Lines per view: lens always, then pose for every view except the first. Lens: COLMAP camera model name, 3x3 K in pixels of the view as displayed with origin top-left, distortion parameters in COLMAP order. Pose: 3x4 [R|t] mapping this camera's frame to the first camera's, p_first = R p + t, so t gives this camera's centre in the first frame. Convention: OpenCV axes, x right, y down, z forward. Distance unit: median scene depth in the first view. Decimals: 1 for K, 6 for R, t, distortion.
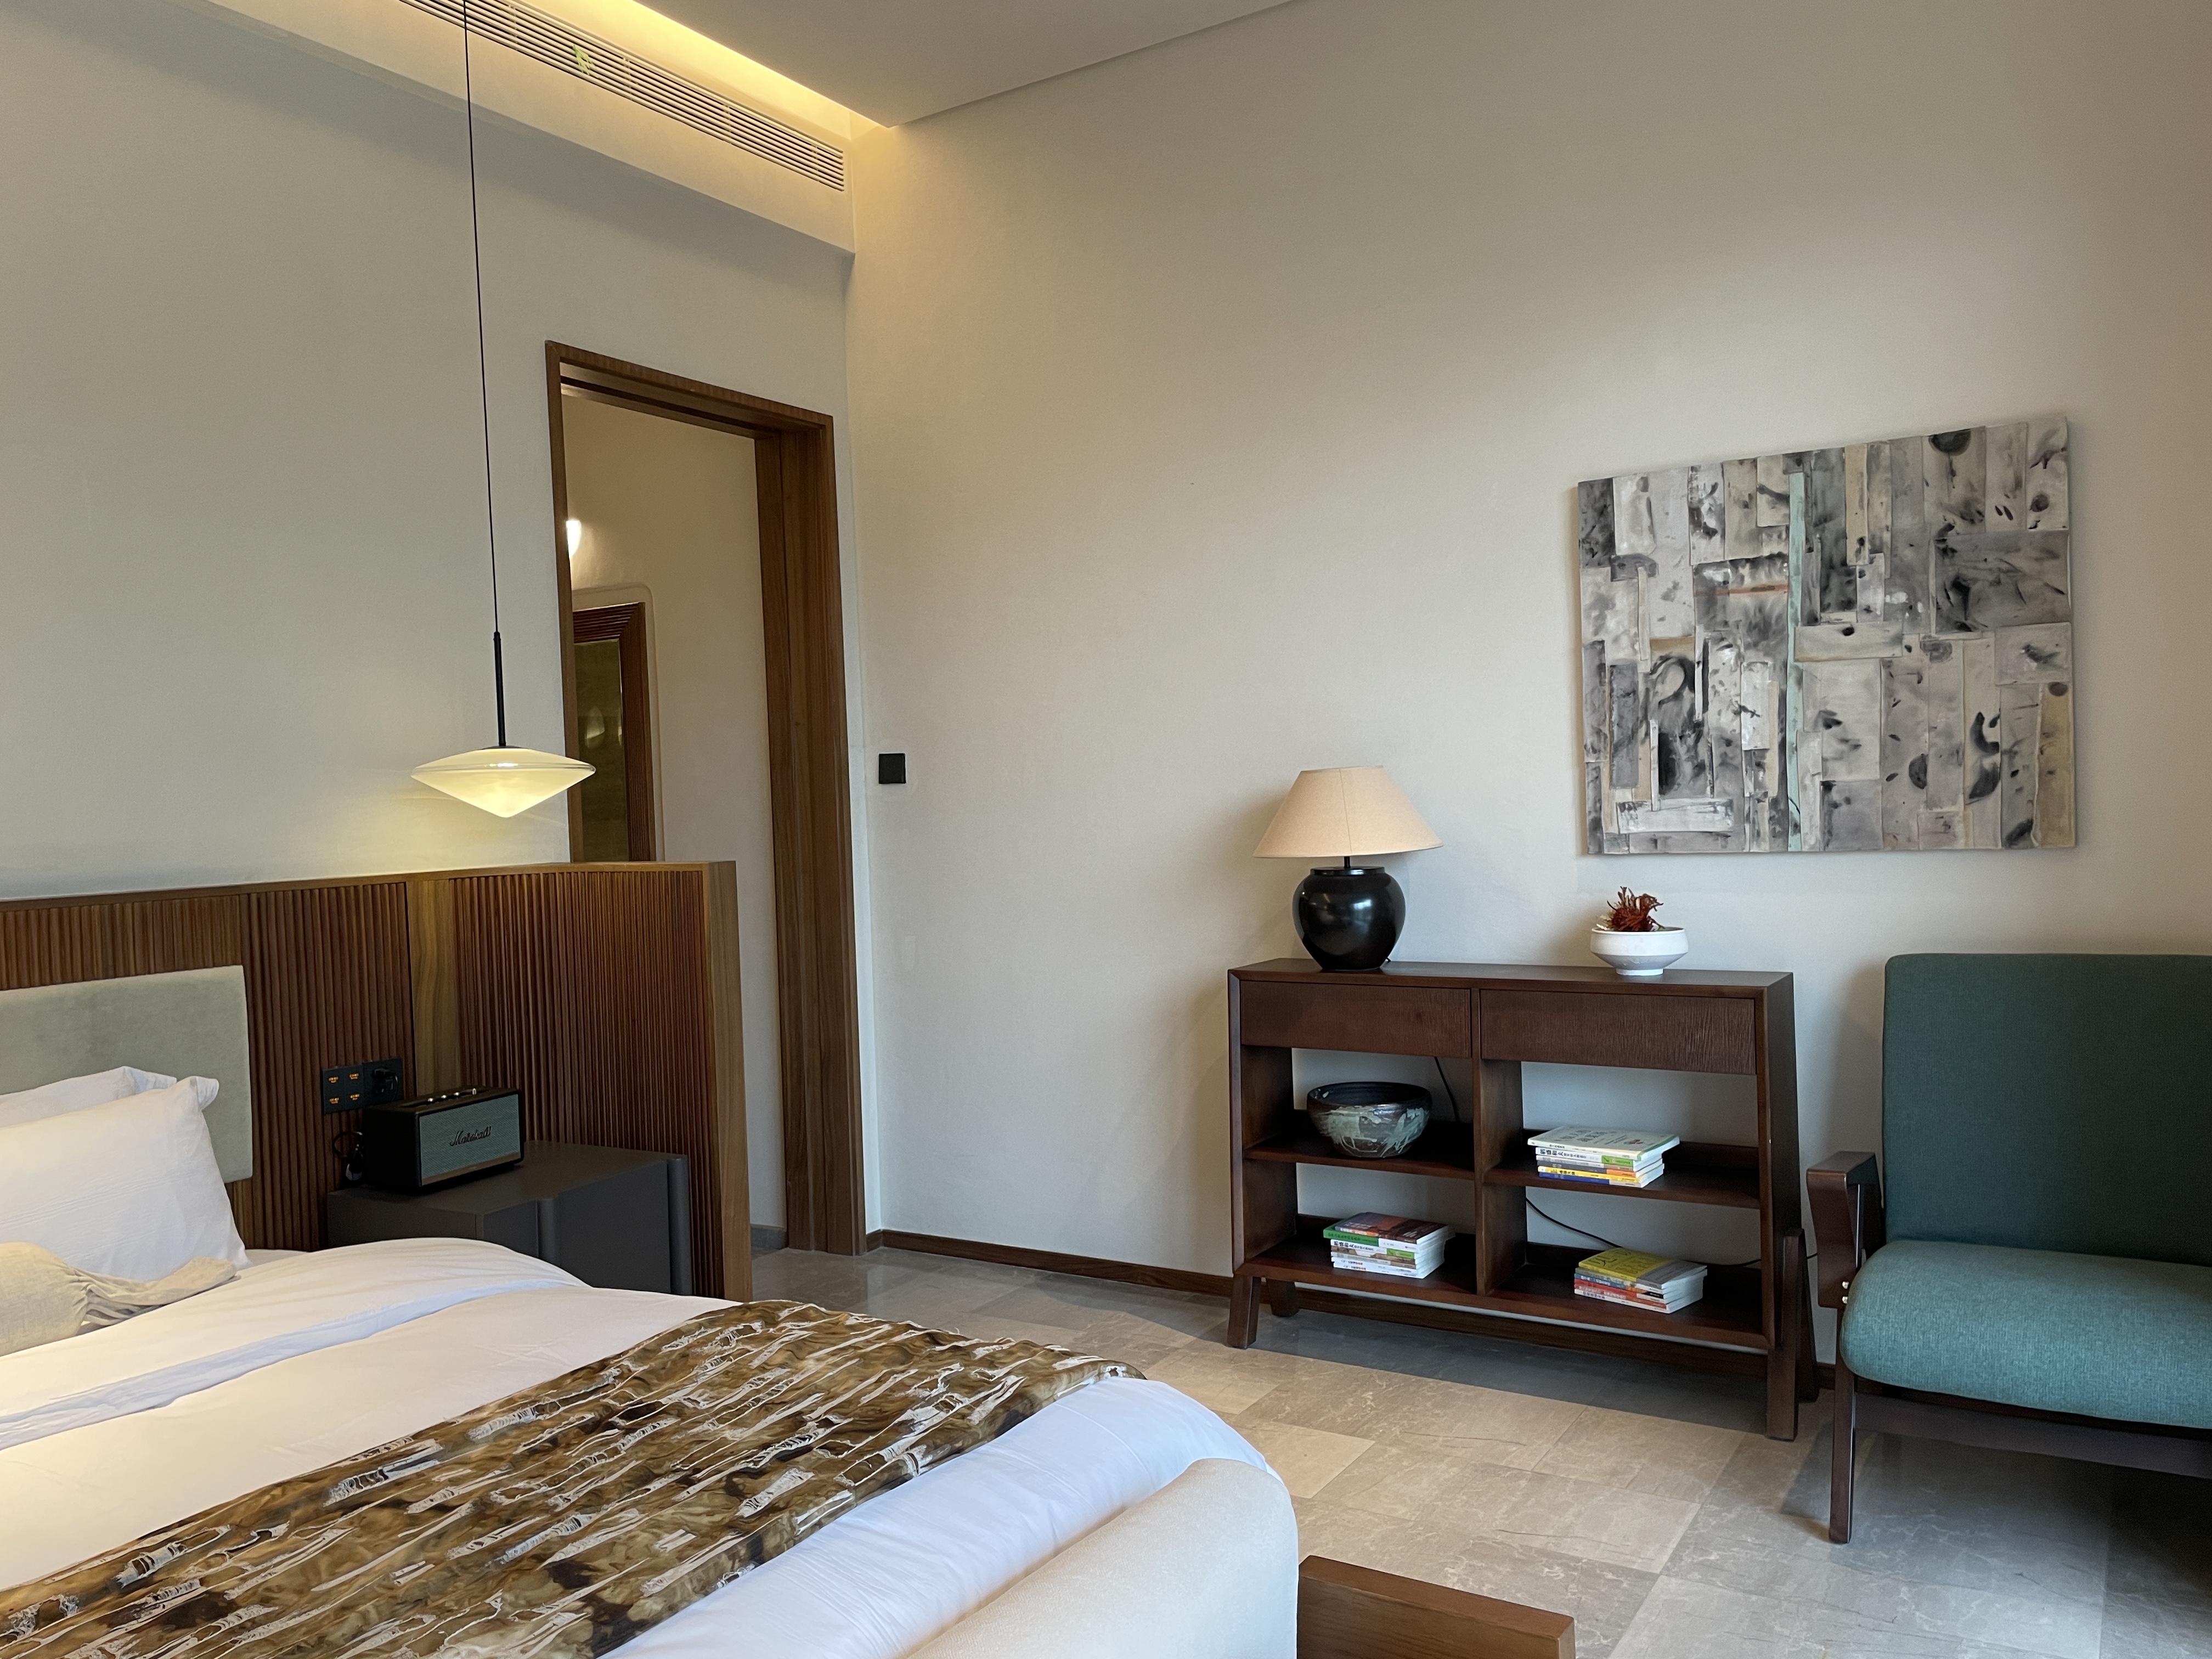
lens RADIAL K [[1669.2, 0, 1104.1], [0, 1669.2, 834.7], [0, 0, 1]] dist [0.102594, -0.135216]
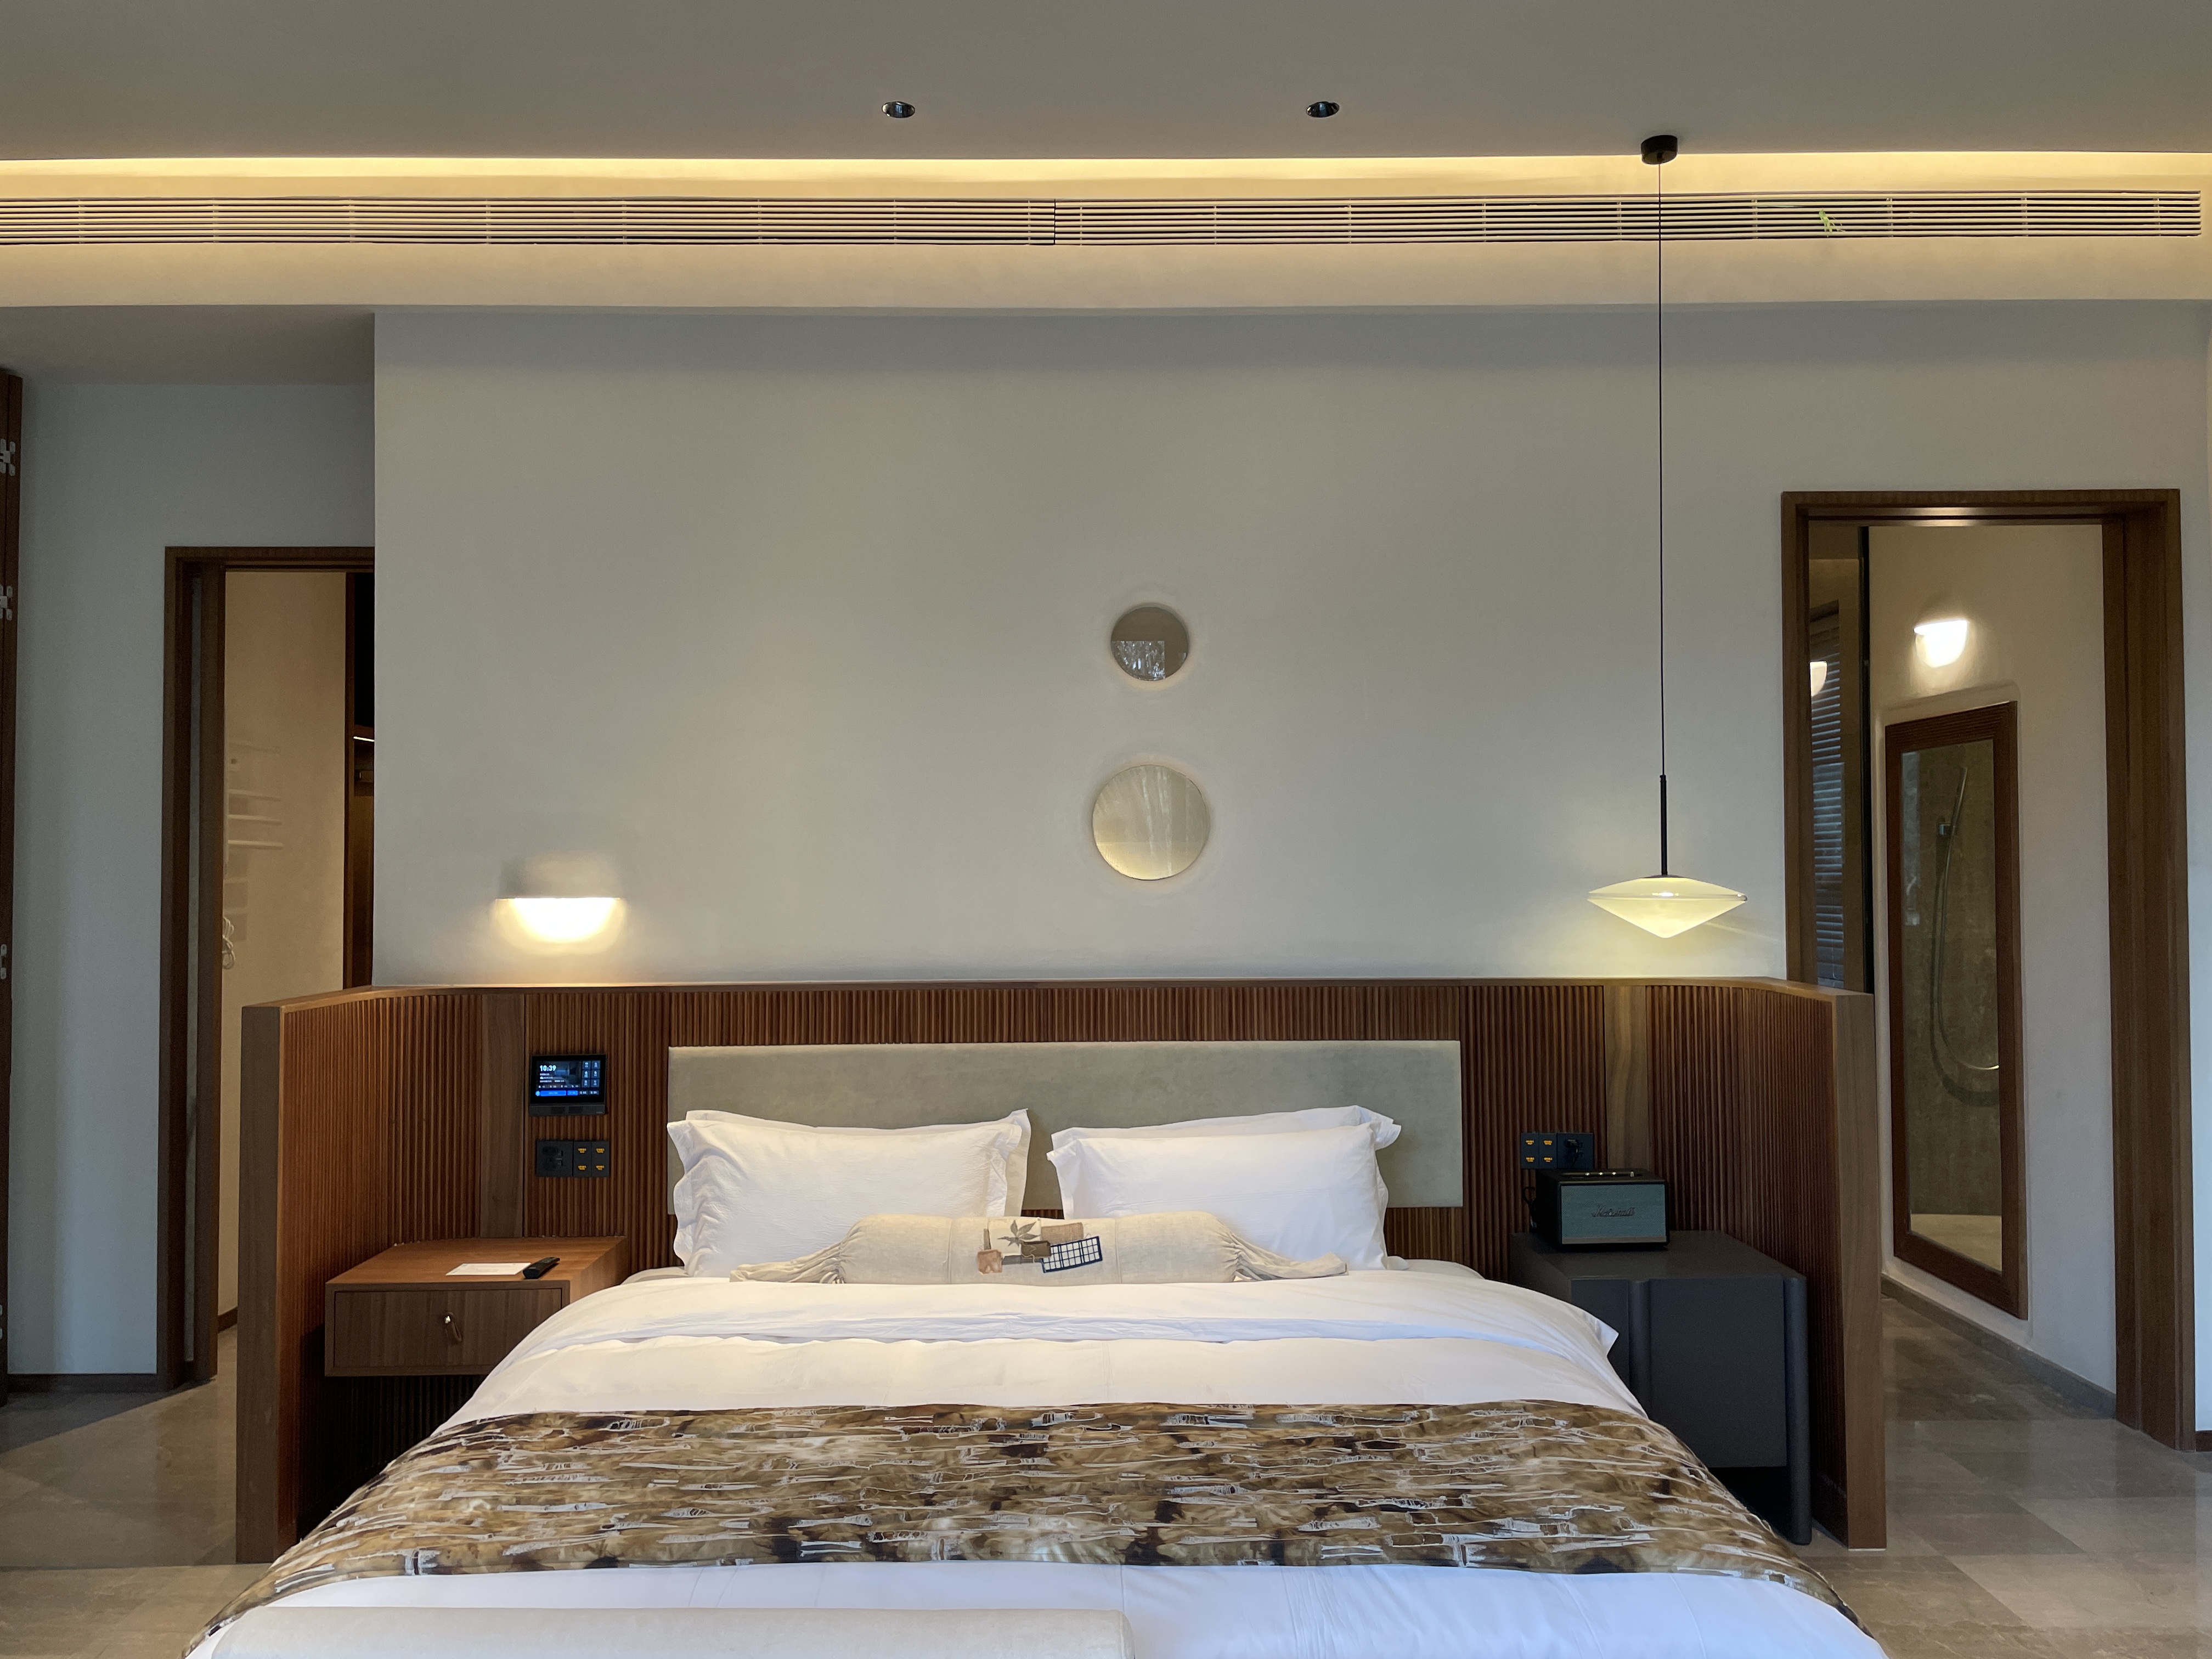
lens RADIAL K [[1669.2, 0, 1104.1], [0, 1669.2, 834.7], [0, 0, 1]] dist [0.102594, -0.135216]
pose [[0.530353, 0.016565, -0.847615, 0.437038], [-0.033487, 0.999438, -0.001421, -0.070458], [0.847115, 0.029138, 0.530610, 0.083901]]
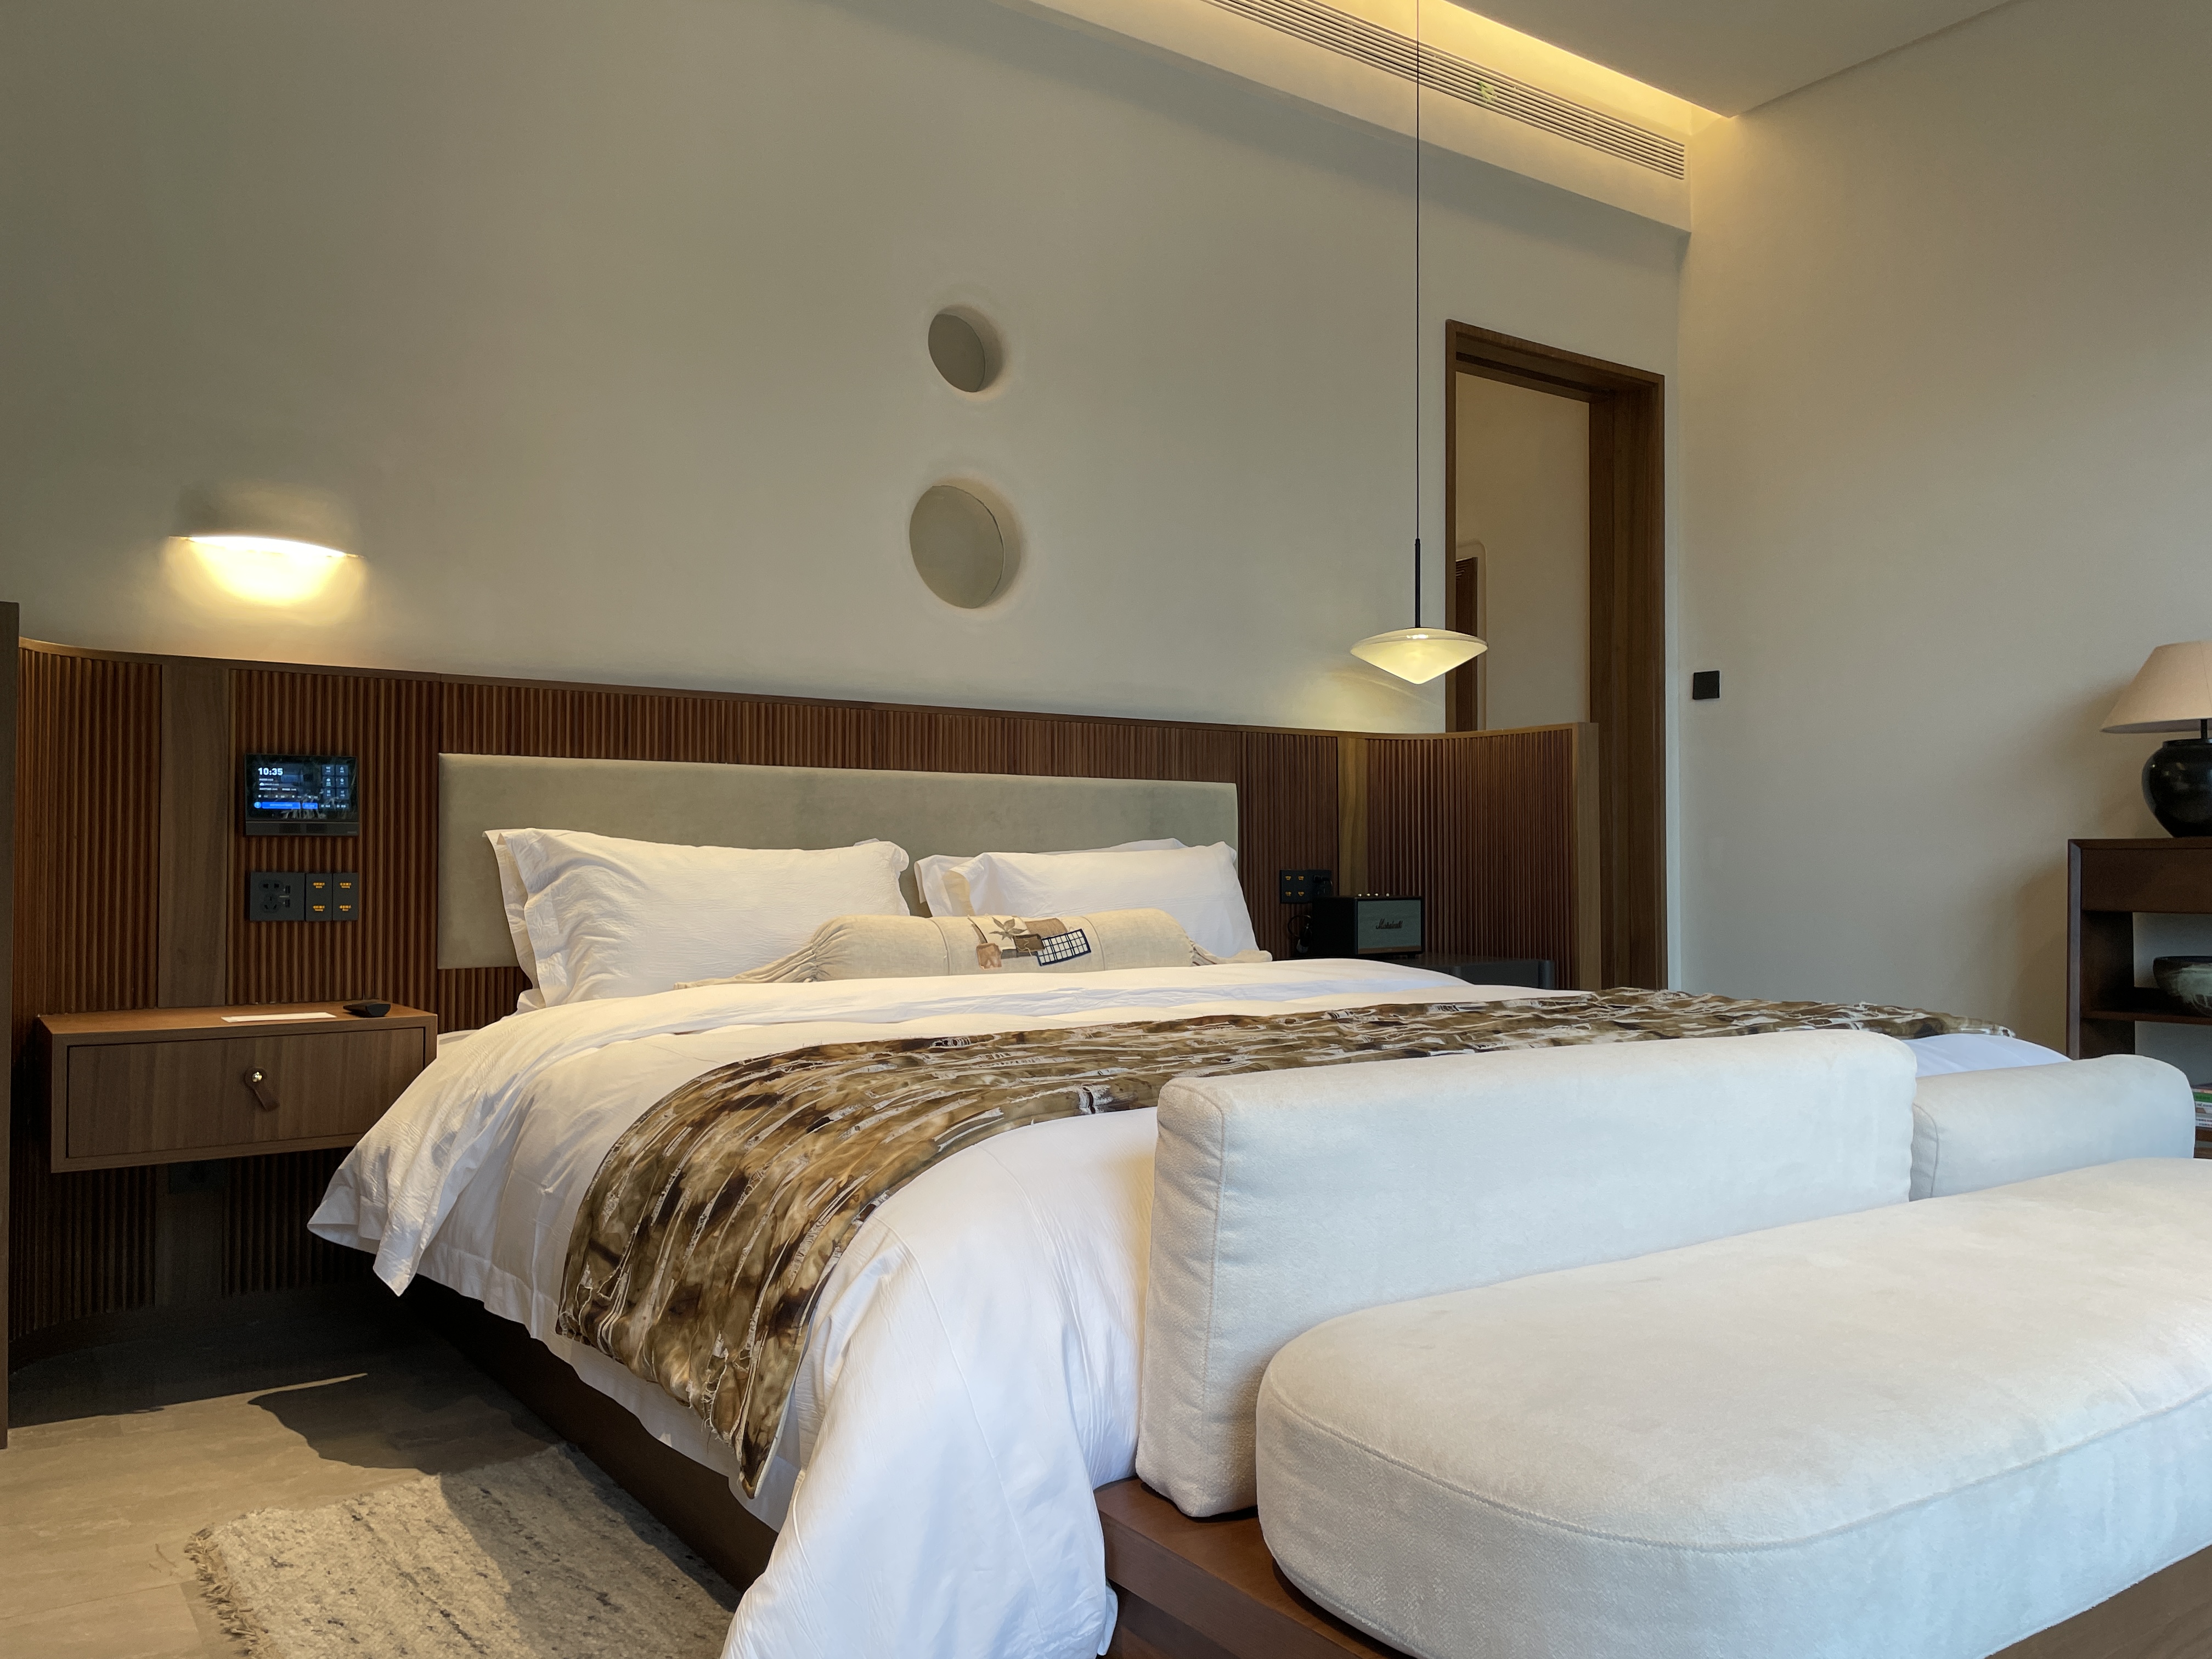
lens RADIAL K [[1669.2, 0, 1104.1], [0, 1669.2, 834.7], [0, 0, 1]] dist [0.102594, -0.135216]
pose [[0.920357, 0.024720, -0.390297, -0.081547], [-0.040405, 0.998670, -0.032026, 0.166094], [0.388987, 0.045245, 0.920132, -0.271545]]
